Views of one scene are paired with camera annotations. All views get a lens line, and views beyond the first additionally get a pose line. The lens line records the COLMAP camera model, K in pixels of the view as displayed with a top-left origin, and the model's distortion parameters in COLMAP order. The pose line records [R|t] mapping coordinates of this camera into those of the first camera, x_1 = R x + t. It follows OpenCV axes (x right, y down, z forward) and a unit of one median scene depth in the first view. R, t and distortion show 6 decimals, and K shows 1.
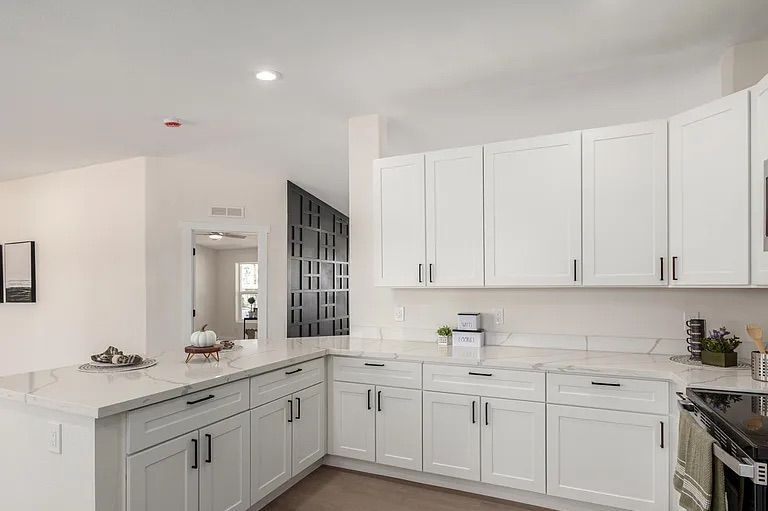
lens RADIAL K [[399.9, 0, 384.3], [0, 399.9, 285.1], [0, 0, 1]] dist [0.005249, 0.001686]
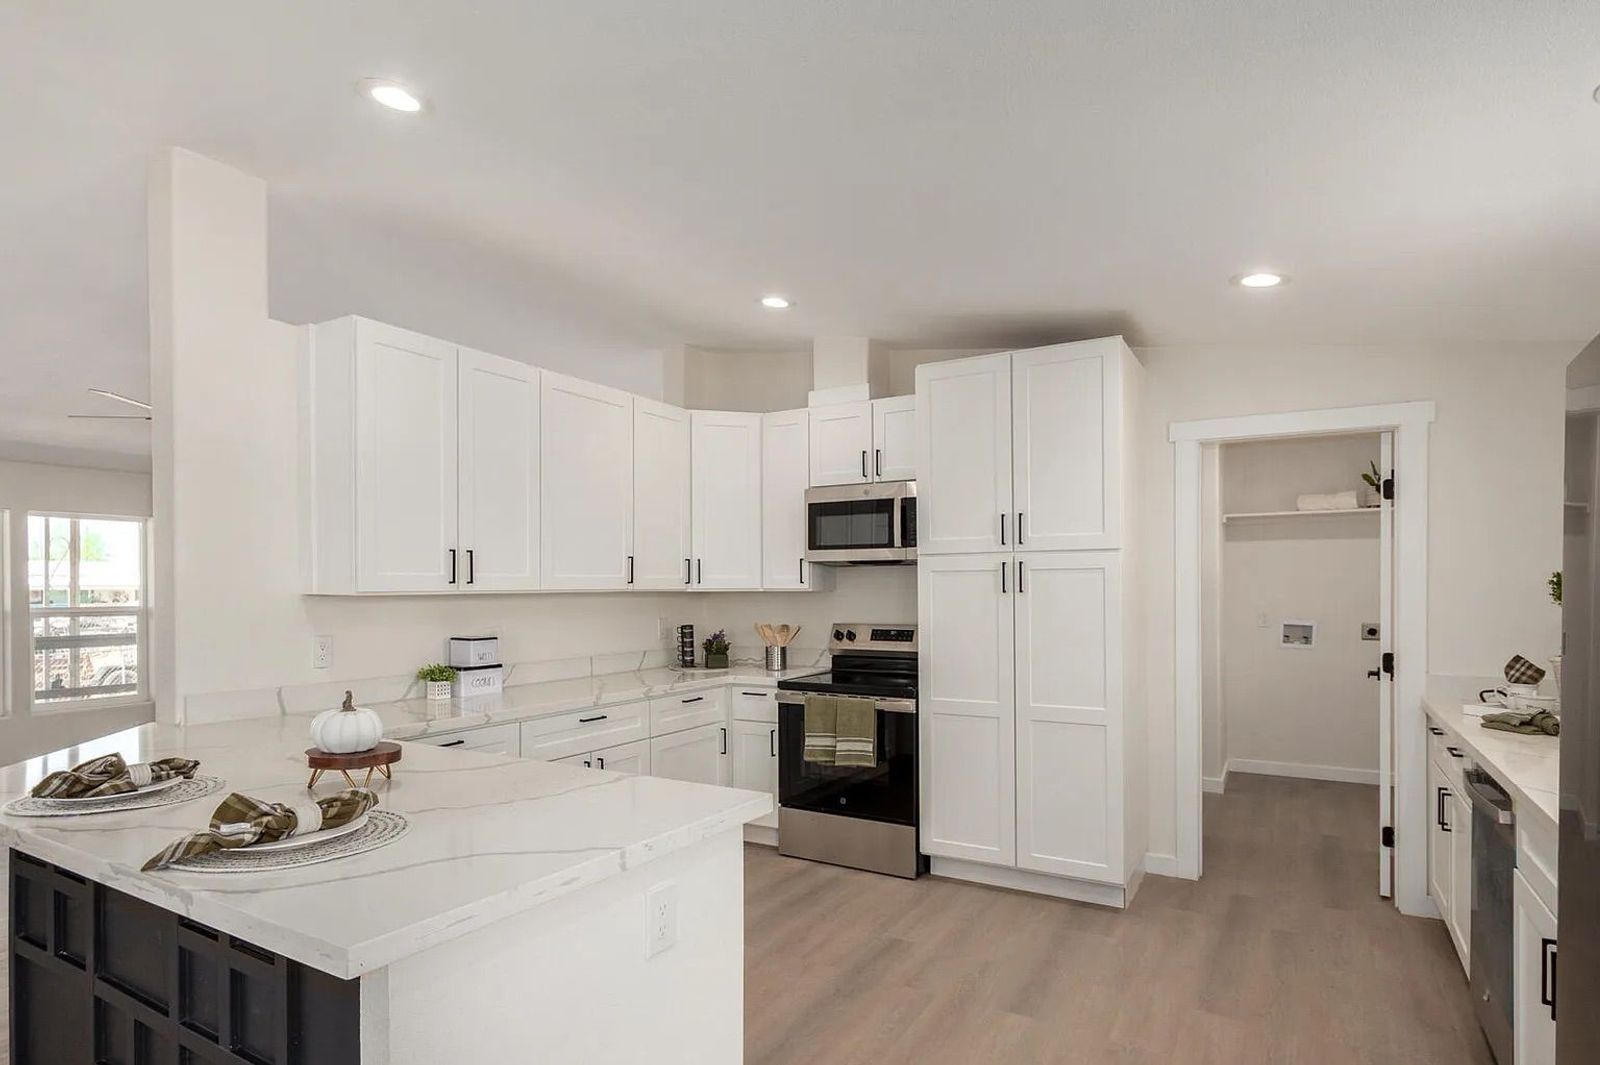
lens RADIAL K [[833.1, 0, 800.5], [0, 833.1, 594.1], [0, 0, 1]] dist [0.005249, 0.001686]
pose [[0.138797, -0.004120, 0.990312, -1.080524], [-0.003489, 0.999983, 0.004649, 0.001241], [-0.990315, -0.004101, 0.138781, 0.434513]]
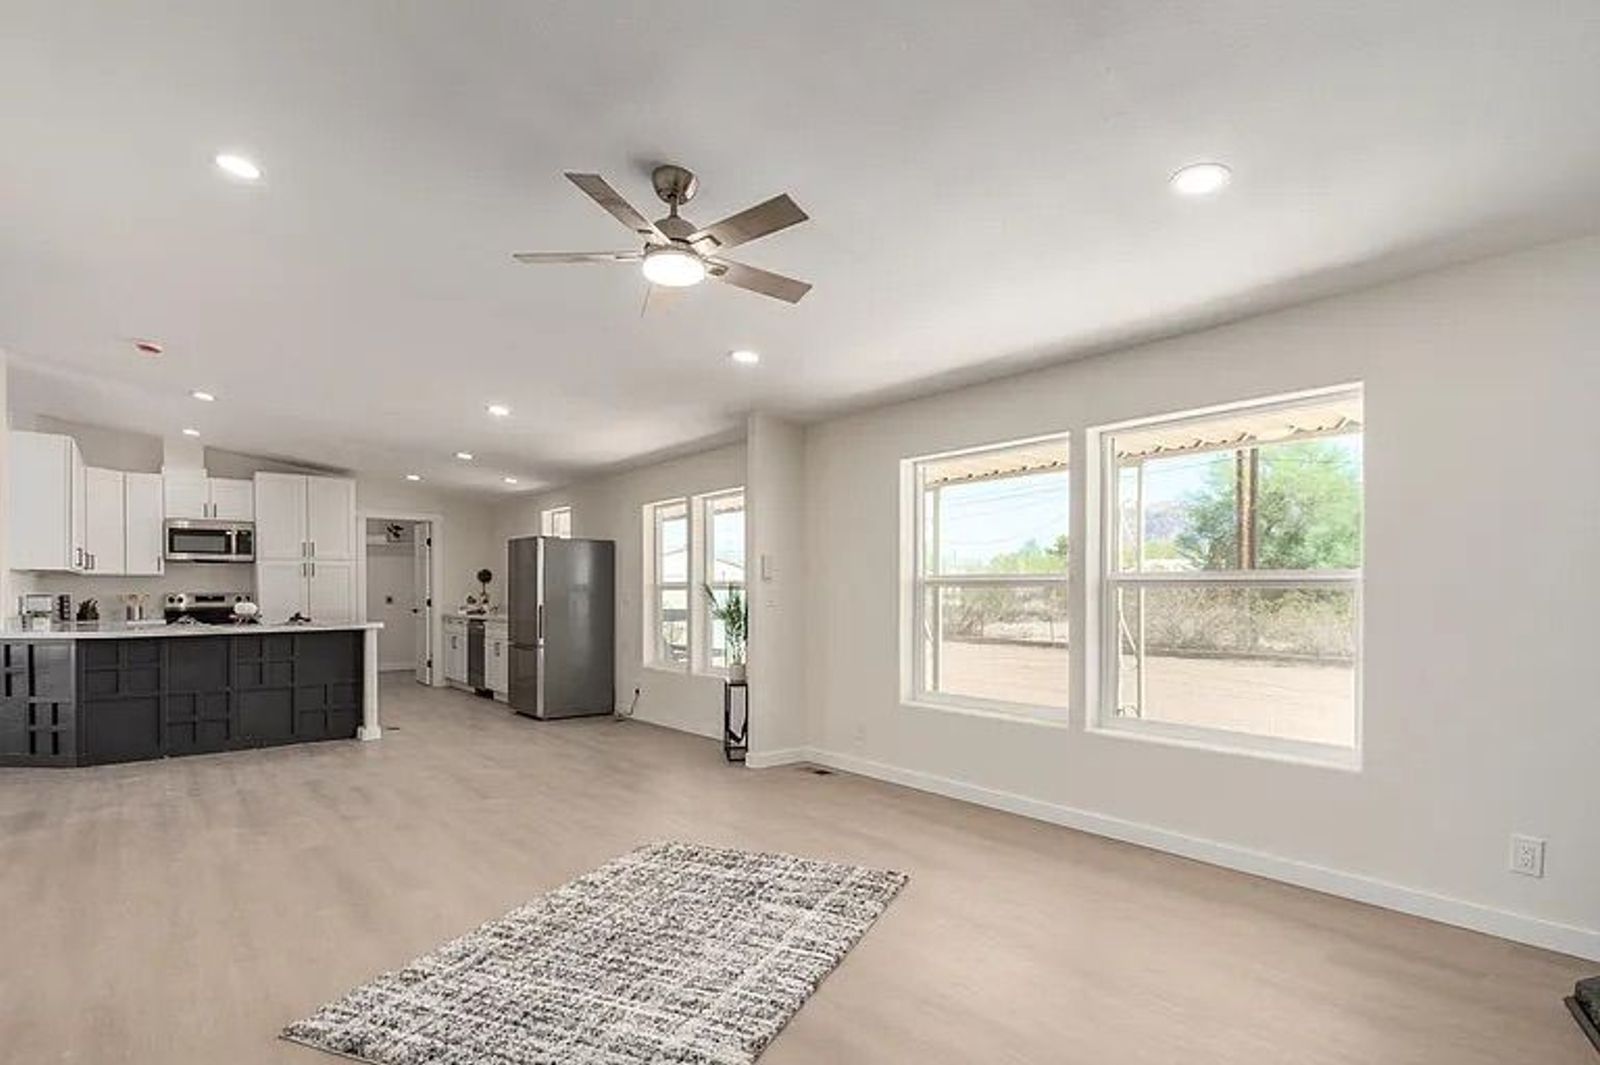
lens RADIAL K [[833.1, 0, 800.5], [0, 833.1, 594.1], [0, 0, 1]] dist [0.005249, 0.001686]
pose [[-0.877435, 0.005595, 0.479664, -3.067416], [0.005615, 0.999983, -0.001394, 0.095910], [-0.479663, 0.001470, -0.877451, 2.334620]]
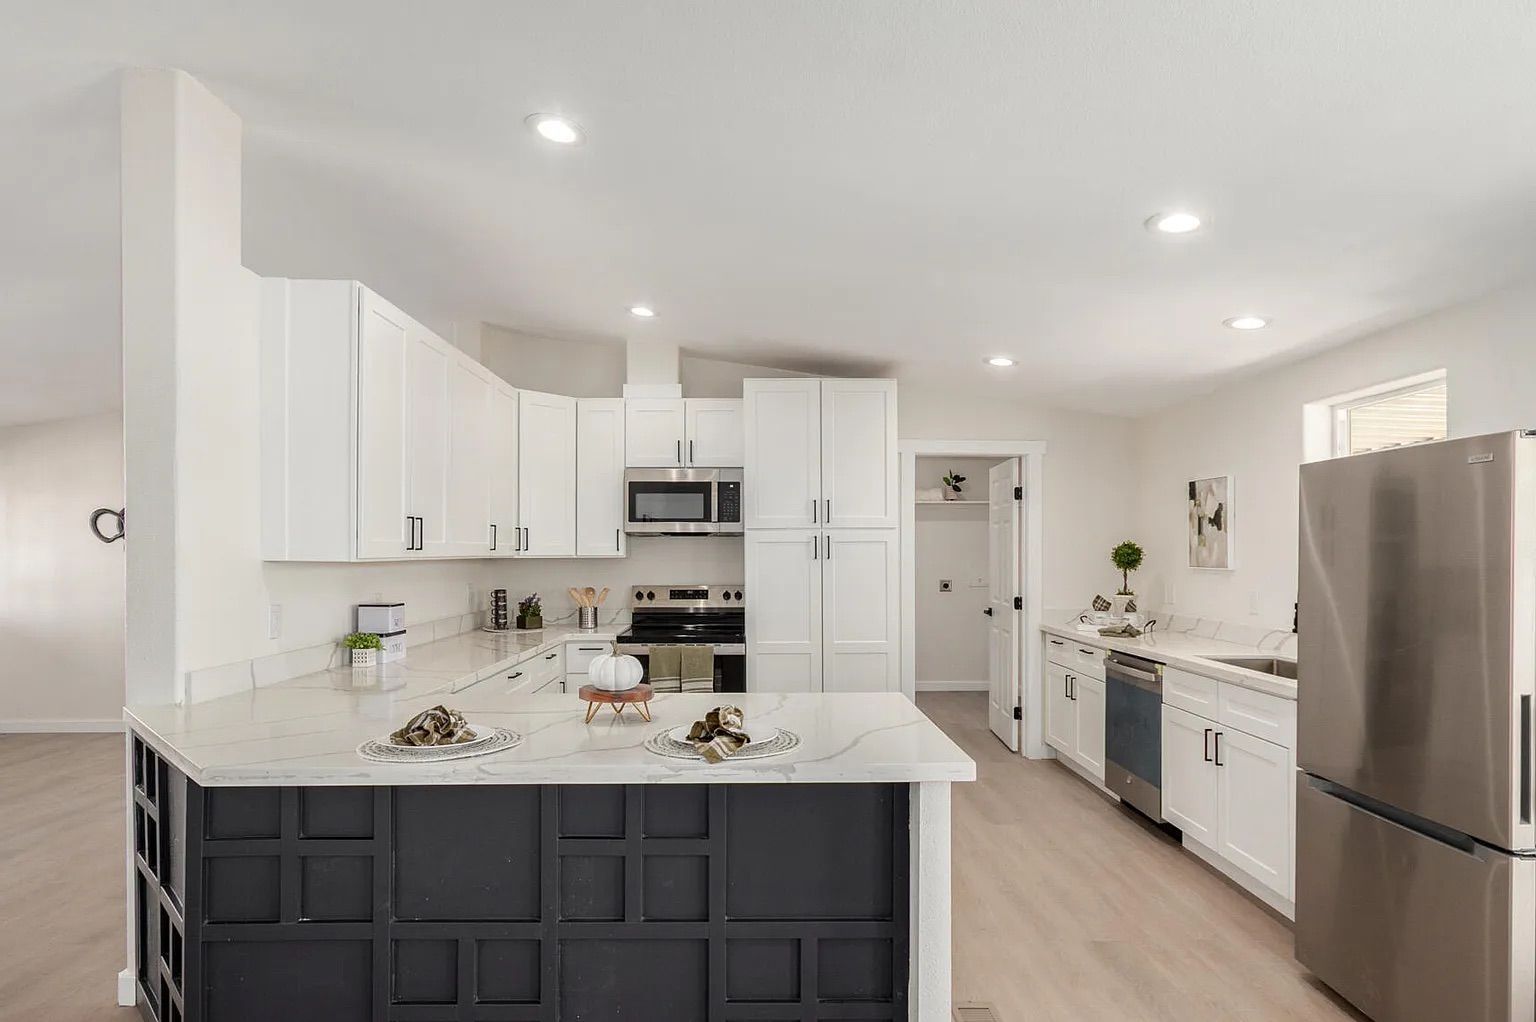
lens RADIAL K [[801.3, 0, 755.2], [0, 801.3, 556.6], [0, 0, 1]] dist [-0.000167, 0.000286]
pose [[-0.385176, 0.000294, 0.922843, -1.251685], [-0.003940, 0.999990, -0.001963, 0.003180], [-0.922835, -0.004392, -0.385171, 1.121664]]
